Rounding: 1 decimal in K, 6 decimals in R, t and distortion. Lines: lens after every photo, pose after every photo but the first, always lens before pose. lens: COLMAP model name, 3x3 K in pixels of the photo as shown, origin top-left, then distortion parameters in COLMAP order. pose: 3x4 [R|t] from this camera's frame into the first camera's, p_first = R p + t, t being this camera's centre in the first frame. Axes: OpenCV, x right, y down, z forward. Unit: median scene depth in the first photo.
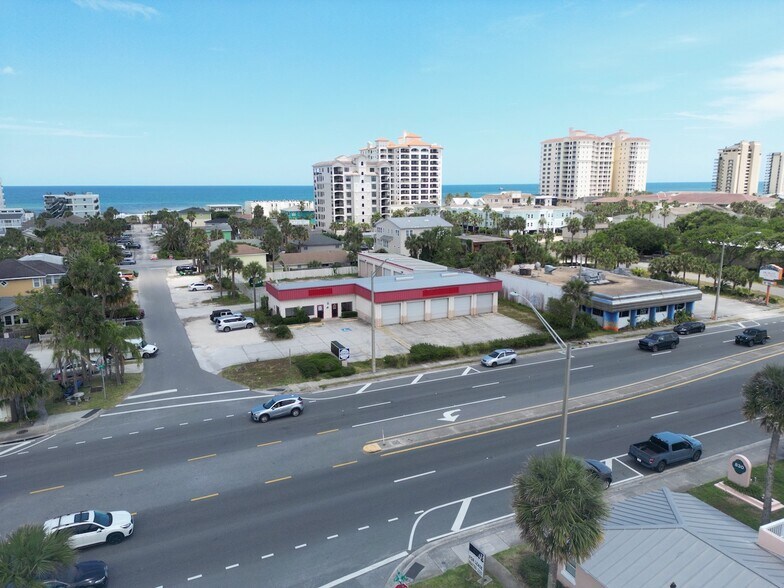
lens RADIAL K [[548.1, 0, 392.0], [0, 548.1, 294.0], [0, 0, 1]] dist [0.071789, -0.072116]
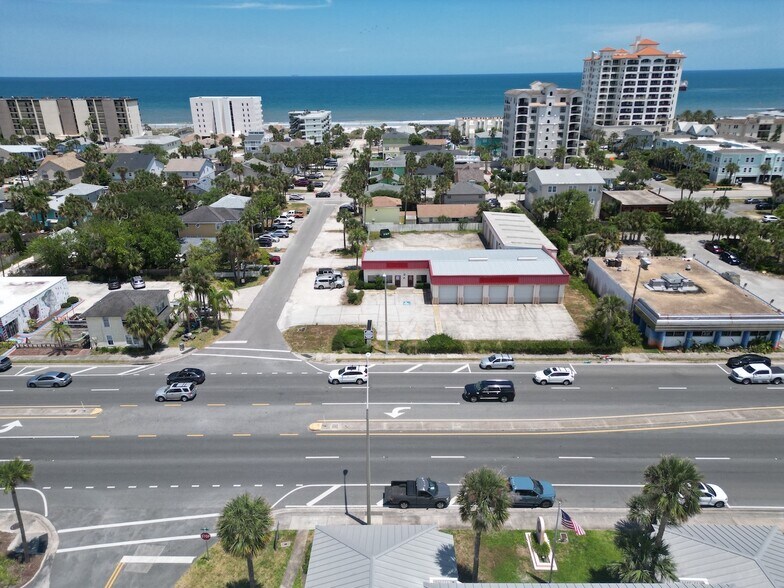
lens RADIAL K [[548.1, 0, 392.0], [0, 548.1, 294.0], [0, 0, 1]] dist [0.071789, -0.072116]
pose [[0.903566, 0.156666, -0.398779, 0.279911], [-0.080293, 0.976176, 0.201575, -0.148743], [0.420858, -0.150117, 0.894619, -0.045895]]
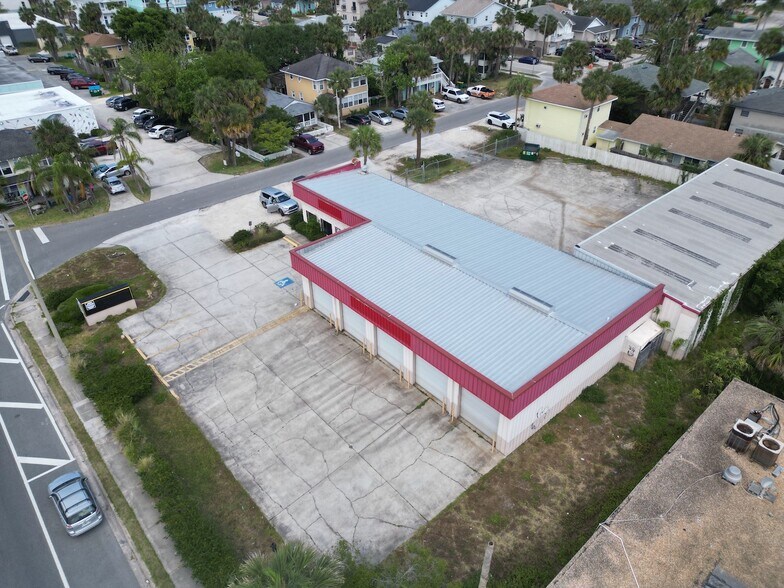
lens RADIAL K [[548.1, 0, 392.0], [0, 548.1, 294.0], [0, 0, 1]] dist [0.071789, -0.072116]
pose [[0.282377, 0.534126, -0.796852, 0.365379], [-0.172368, 0.845387, 0.505578, -0.208650], [0.943691, -0.005412, 0.330784, 0.723222]]
